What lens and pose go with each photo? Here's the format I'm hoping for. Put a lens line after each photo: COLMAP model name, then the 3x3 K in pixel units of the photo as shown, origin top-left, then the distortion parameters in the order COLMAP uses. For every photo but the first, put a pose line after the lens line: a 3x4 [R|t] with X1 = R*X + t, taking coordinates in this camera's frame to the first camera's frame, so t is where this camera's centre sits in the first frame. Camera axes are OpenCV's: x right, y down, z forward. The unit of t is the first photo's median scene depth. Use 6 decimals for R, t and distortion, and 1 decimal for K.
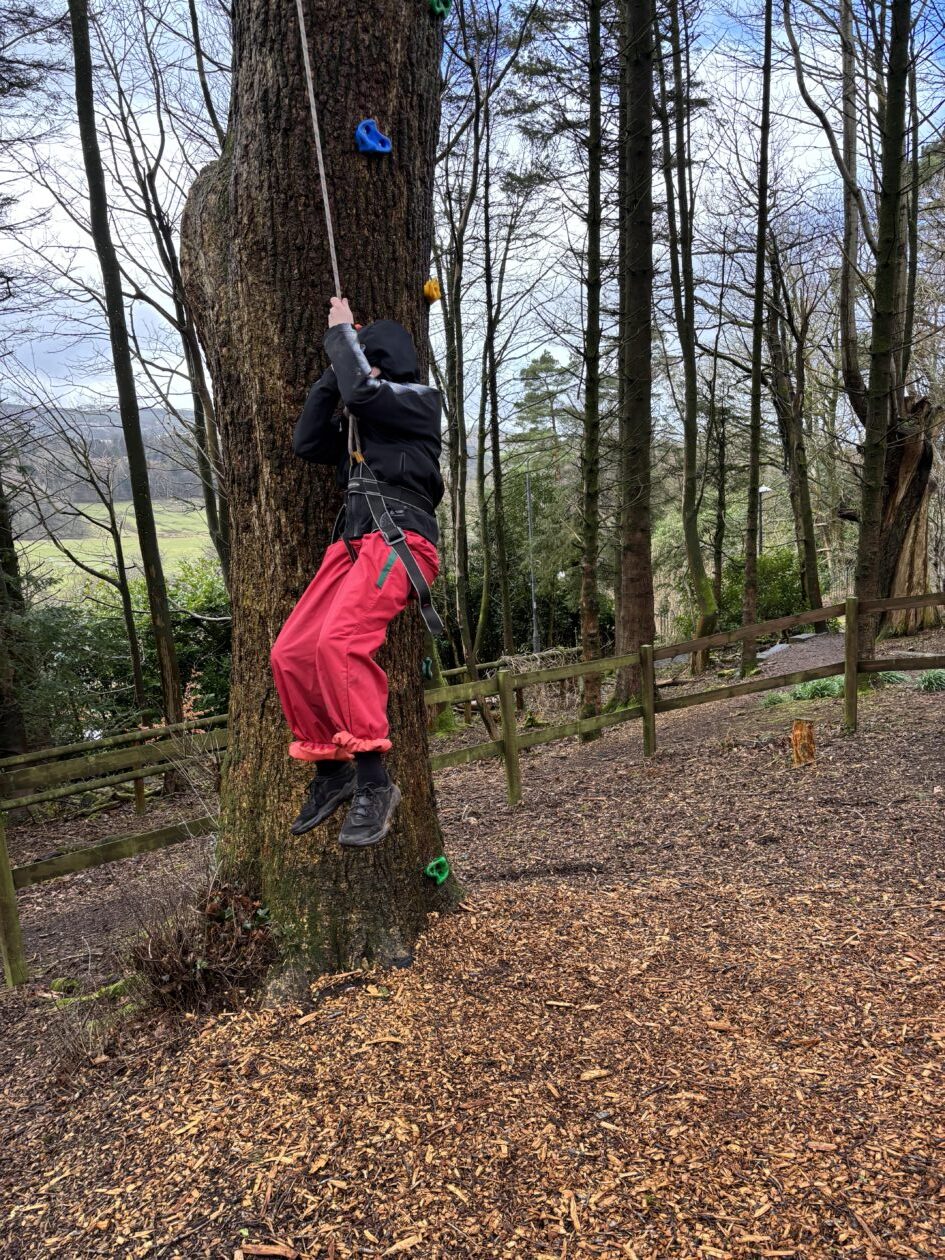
lens RADIAL K [[963.0, 0, 462.9], [0, 963.0, 635.7], [0, 0, 1]] dist [0.048011, -0.057940]
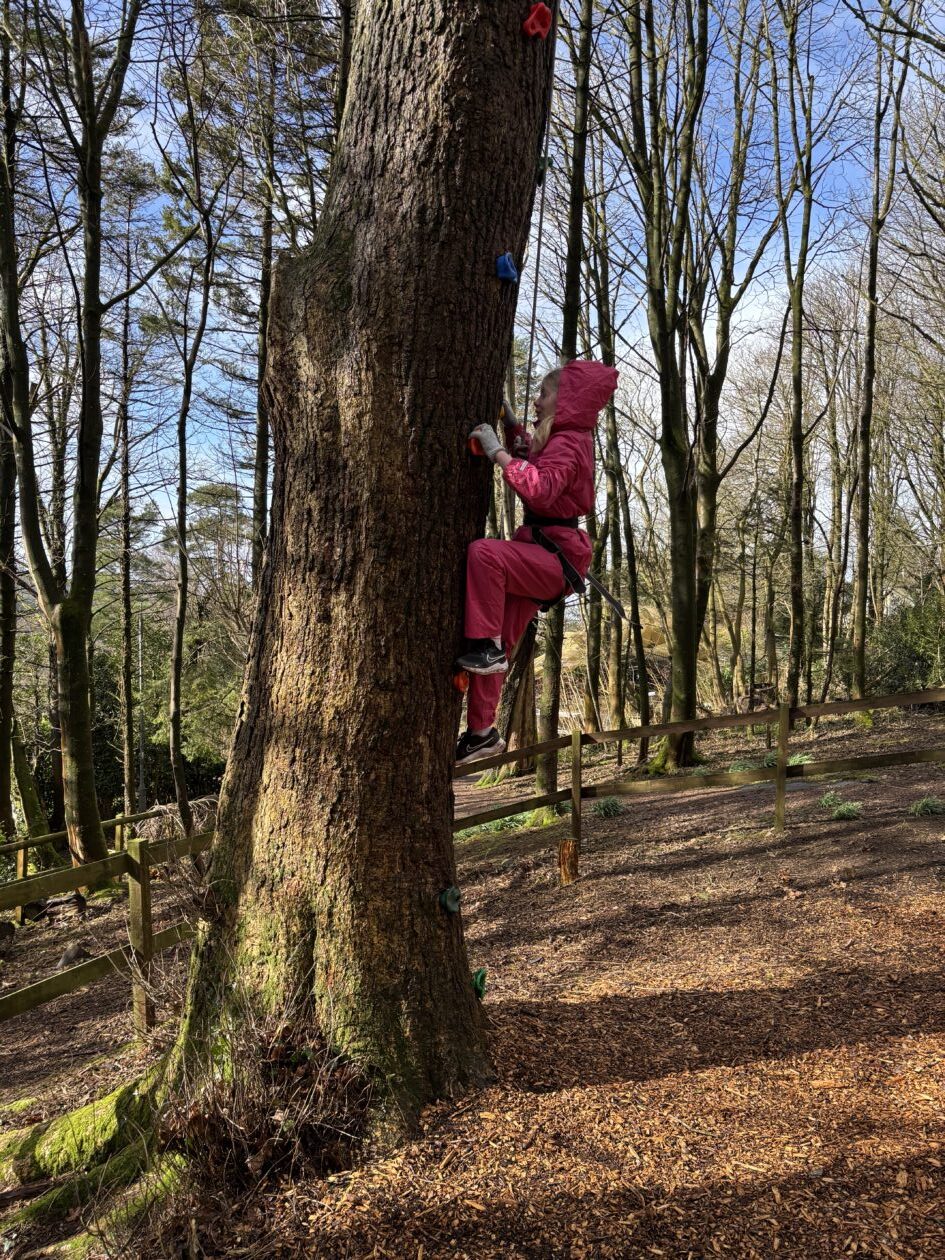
lens RADIAL K [[963.0, 0, 466.5], [0, 963.0, 624.9], [0, 0, 1]] dist [0.048011, -0.057940]
pose [[0.889522, 0.054326, 0.453651, -0.550172], [0.023642, 0.986103, -0.164447, 0.055392], [-0.456280, 0.157005, 0.875876, 0.120306]]
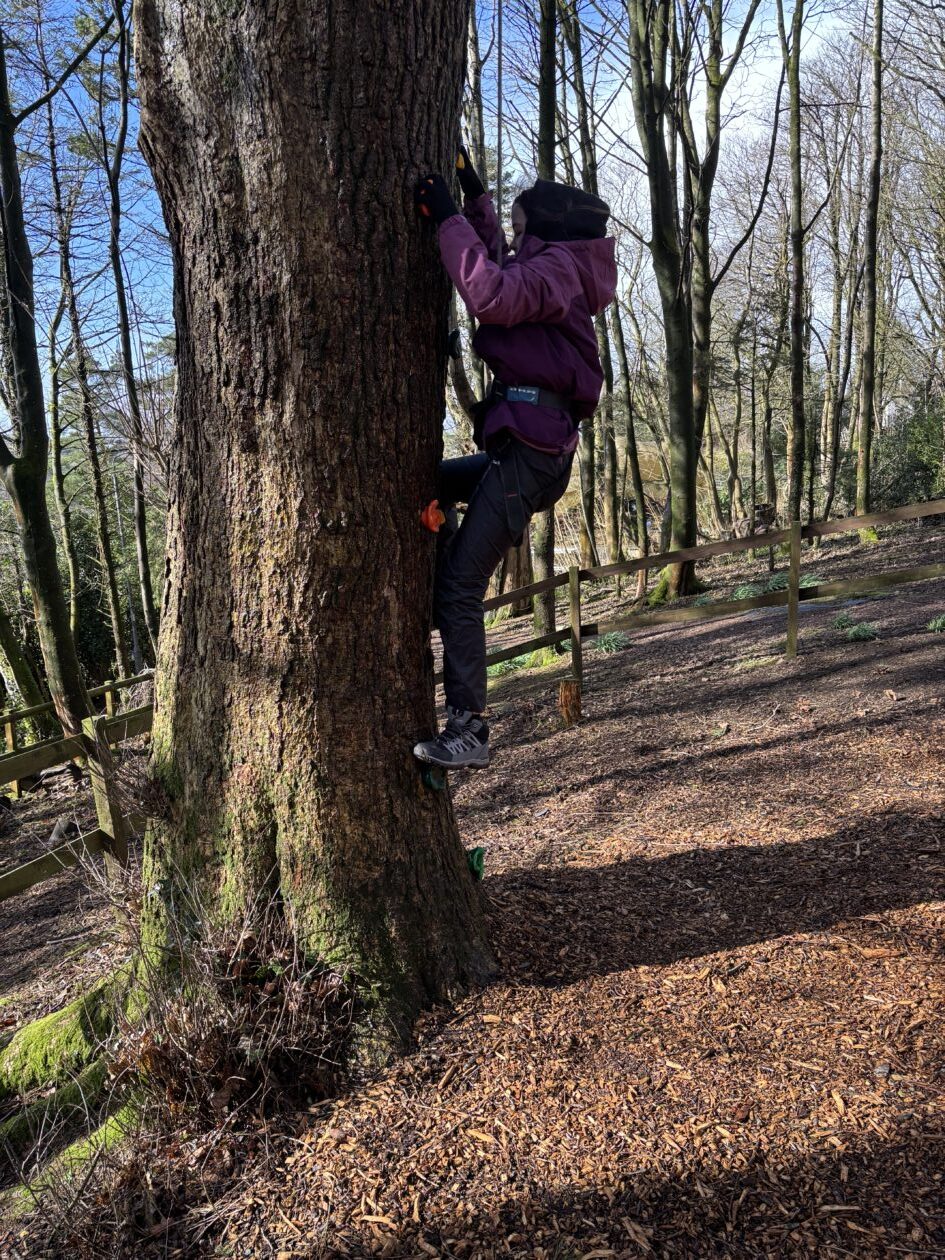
lens RADIAL K [[963.0, 0, 469.9], [0, 963.0, 622.7], [0, 0, 1]] dist [0.048011, -0.057940]
pose [[0.885009, -0.075682, 0.459381, -0.444773], [0.087077, 0.996195, -0.003635, 0.042781], [-0.457358, 0.043219, 0.888232, 0.281993]]
